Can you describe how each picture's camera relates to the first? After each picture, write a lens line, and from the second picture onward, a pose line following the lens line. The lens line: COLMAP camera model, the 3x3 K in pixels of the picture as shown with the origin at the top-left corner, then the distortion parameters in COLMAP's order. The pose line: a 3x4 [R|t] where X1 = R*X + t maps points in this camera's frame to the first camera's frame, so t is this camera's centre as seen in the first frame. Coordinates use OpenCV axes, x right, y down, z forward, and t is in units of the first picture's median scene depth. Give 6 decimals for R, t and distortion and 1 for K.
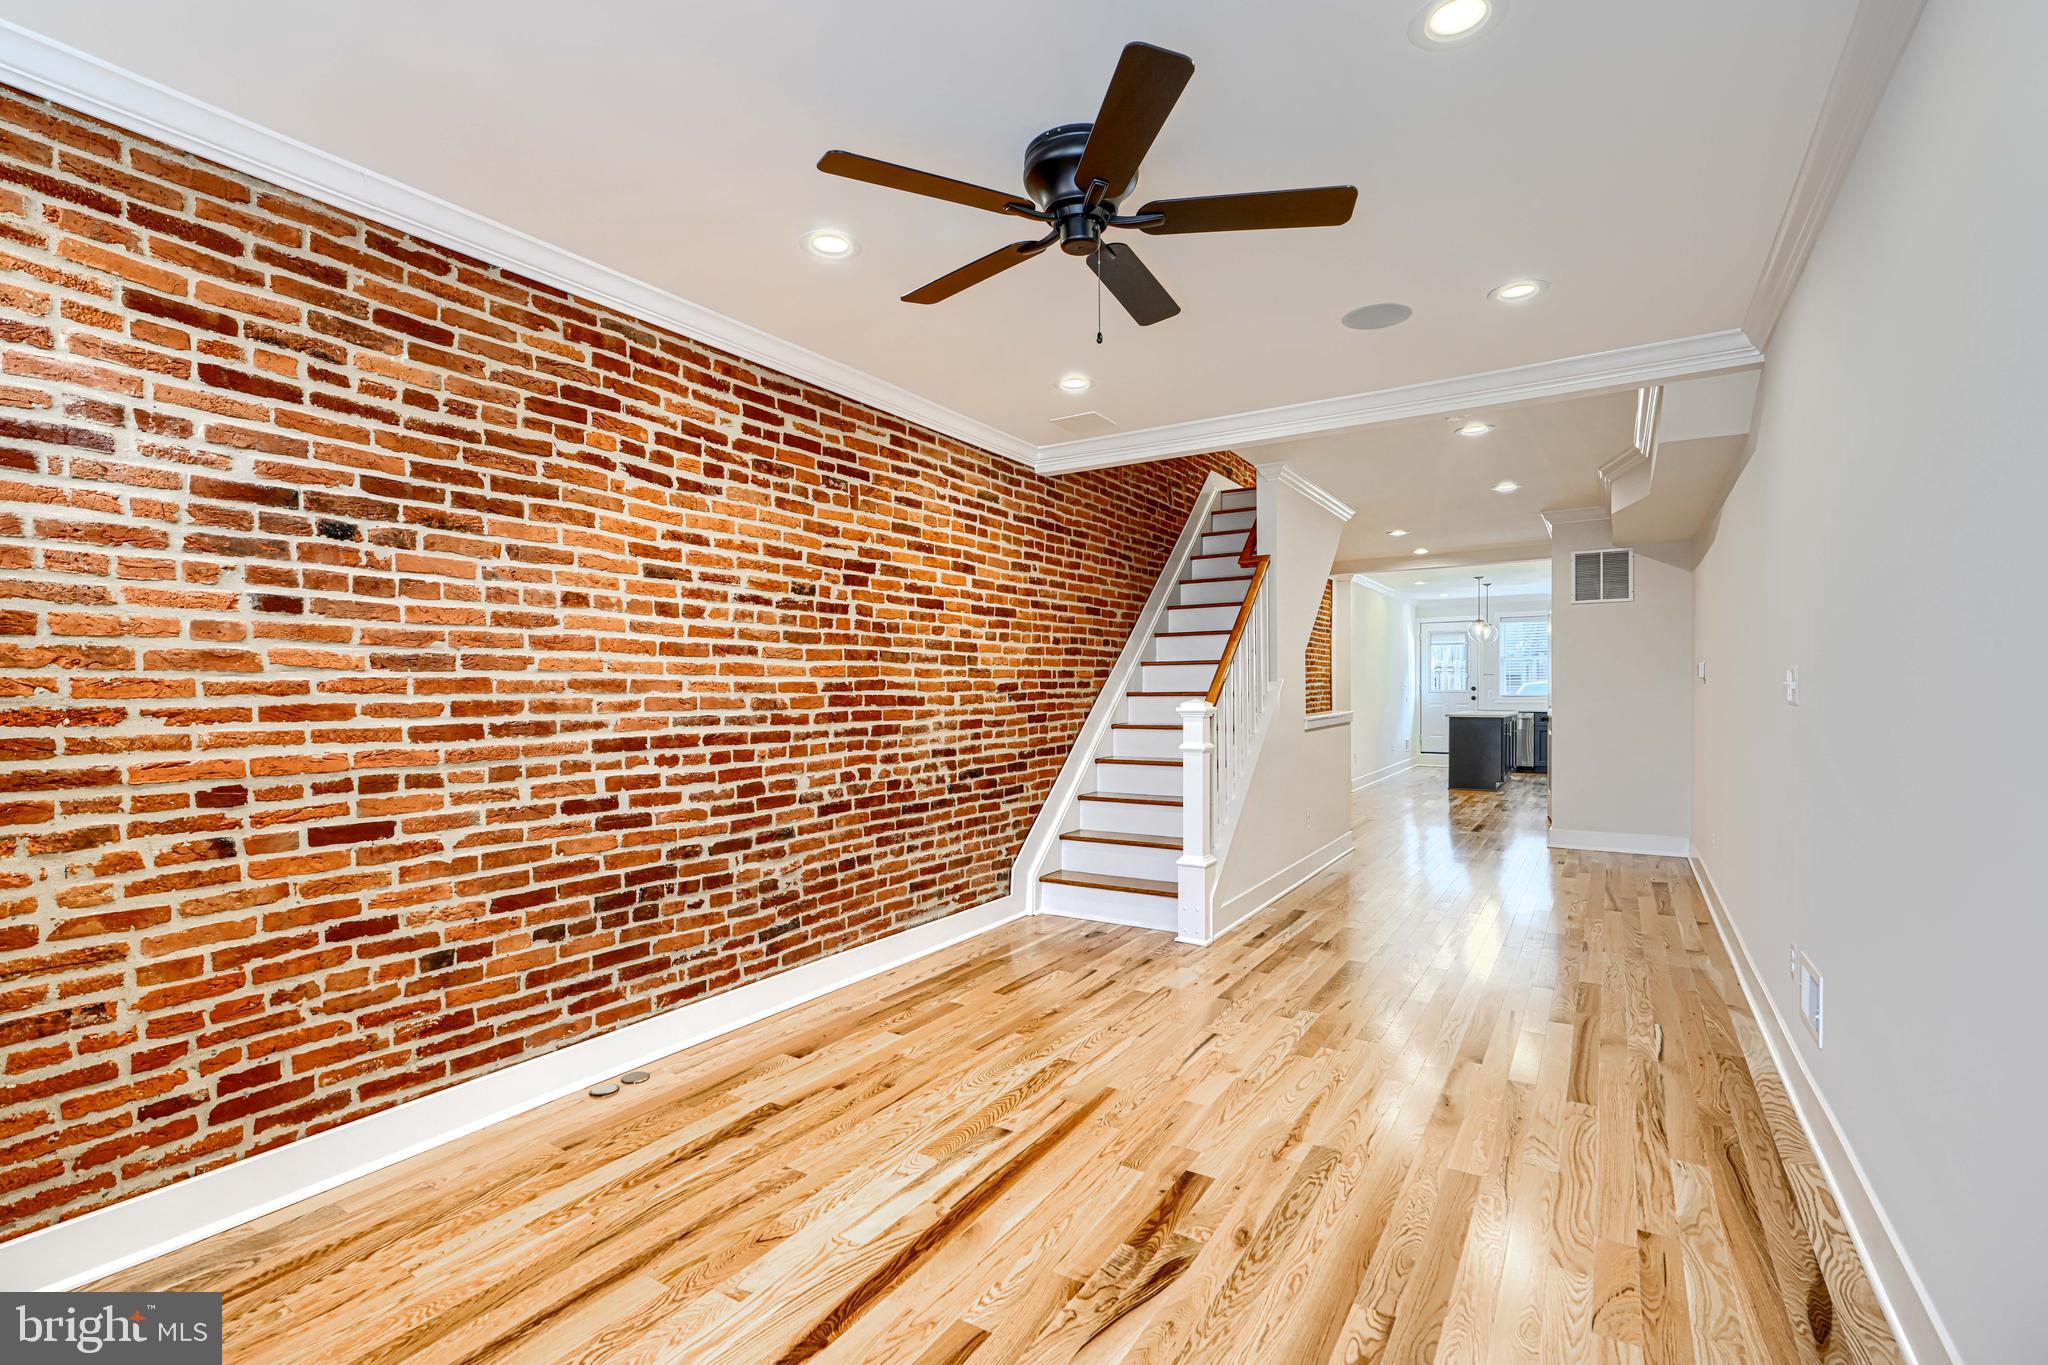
lens RADIAL K [[931.7, 0, 1019.5], [0, 931.7, 697.6], [0, 0, 1]] dist [0.000942, 0.000438]
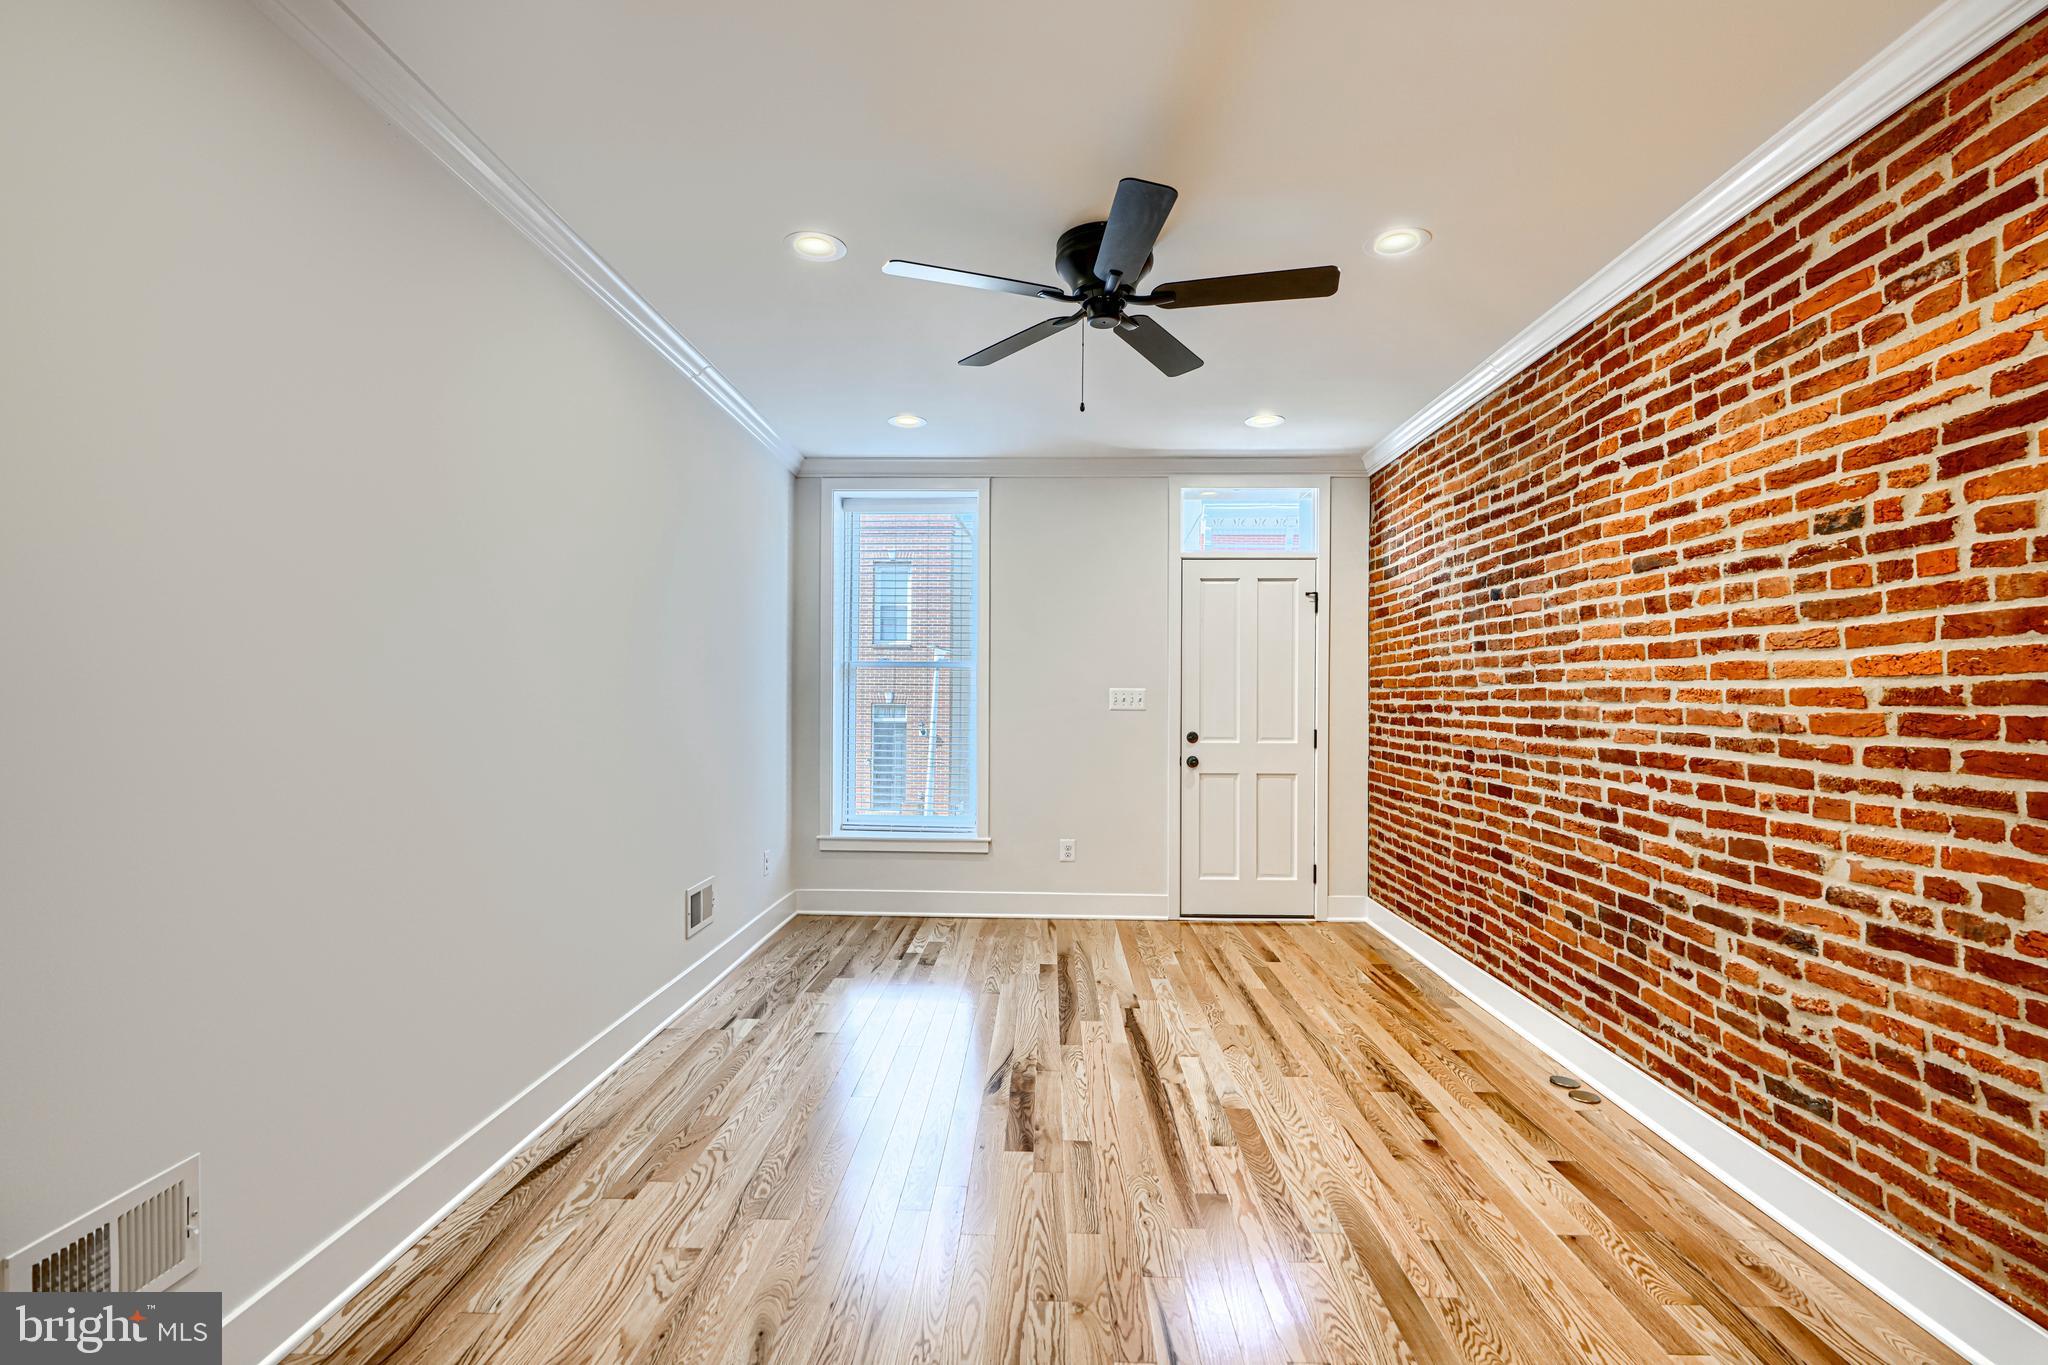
lens RADIAL K [[931.7, 0, 1019.5], [0, 931.7, 697.6], [0, 0, 1]] dist [0.000942, 0.000438]
pose [[-0.860994, 0.001009, -0.508614, 0.526893], [-0.007333, 0.999869, 0.014398, -0.016927], [0.508562, 0.016126, -0.860874, 1.367337]]
